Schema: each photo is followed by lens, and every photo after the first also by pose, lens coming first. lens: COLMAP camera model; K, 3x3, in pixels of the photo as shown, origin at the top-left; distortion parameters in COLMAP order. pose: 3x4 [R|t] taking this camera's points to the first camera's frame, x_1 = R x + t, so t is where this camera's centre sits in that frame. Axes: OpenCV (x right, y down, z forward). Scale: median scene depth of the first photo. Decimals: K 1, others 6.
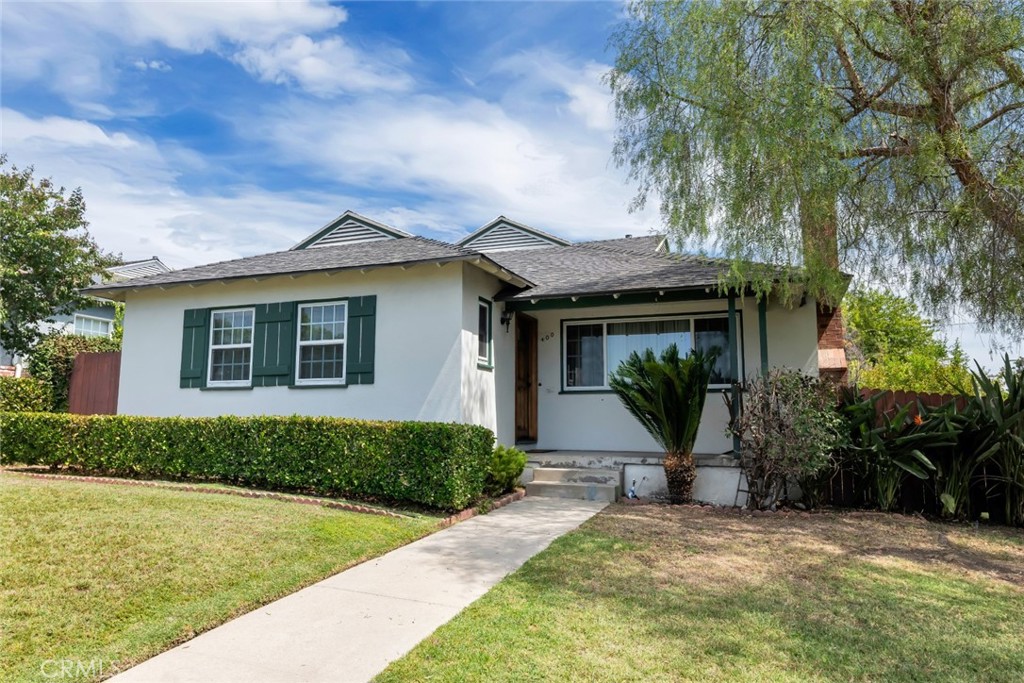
lens RADIAL K [[696.0, 0, 511.5], [0, 696.0, 341.1], [0, 0, 1]] dist [-0.006142, 0.006354]
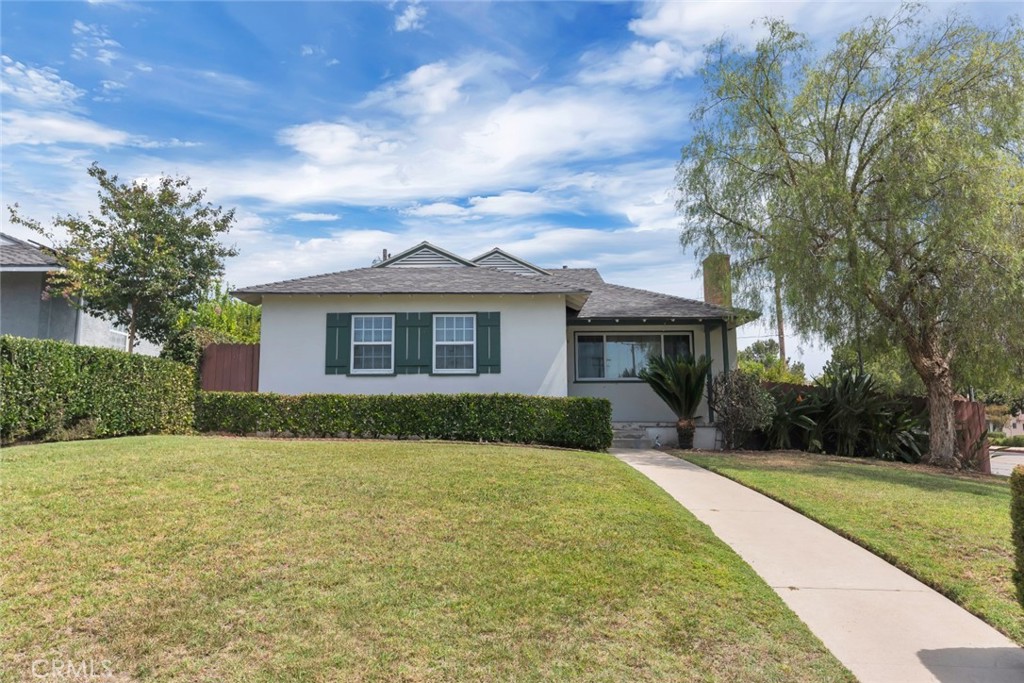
lens RADIAL K [[696.0, 0, 514.5], [0, 696.0, 338.6], [0, 0, 1]] dist [-0.006142, 0.006354]
pose [[0.930871, 0.035344, 0.363633, -0.663483], [-0.035149, 0.999356, -0.007154, -0.001196], [-0.363652, -0.006122, 0.931515, -0.343707]]
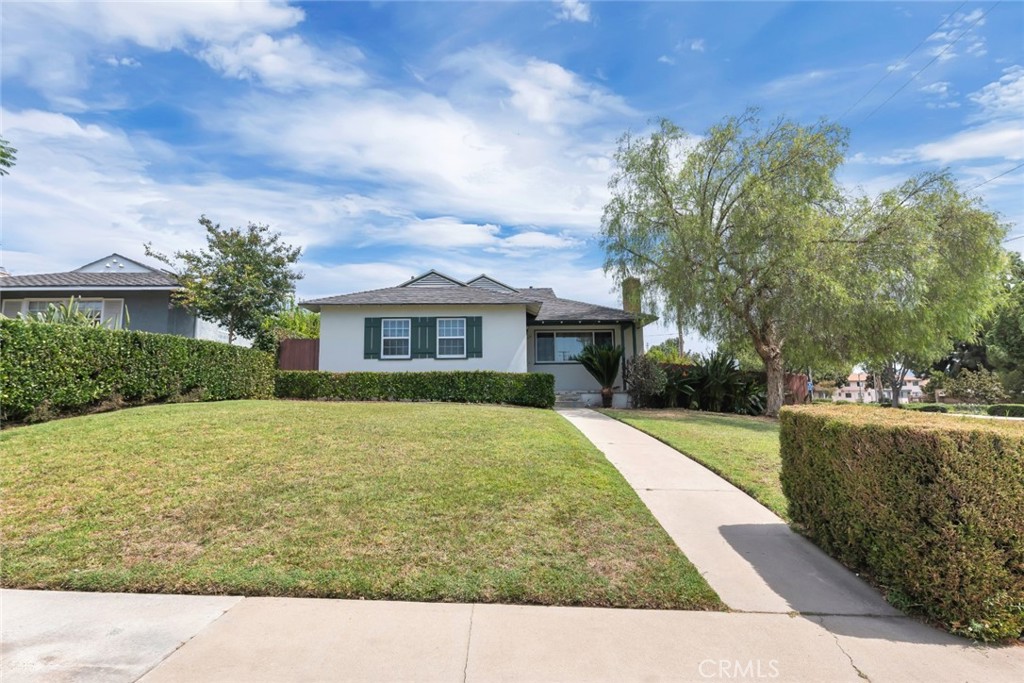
lens RADIAL K [[471.9, 0, 513.4], [0, 471.9, 345.3], [0, 0, 1]] dist [0.003442, -0.000668]
pose [[0.925327, 0.025158, 0.378335, -0.628551], [-0.030321, 0.999511, 0.007693, 0.008883], [-0.377956, -0.018590, 0.925637, -0.373660]]
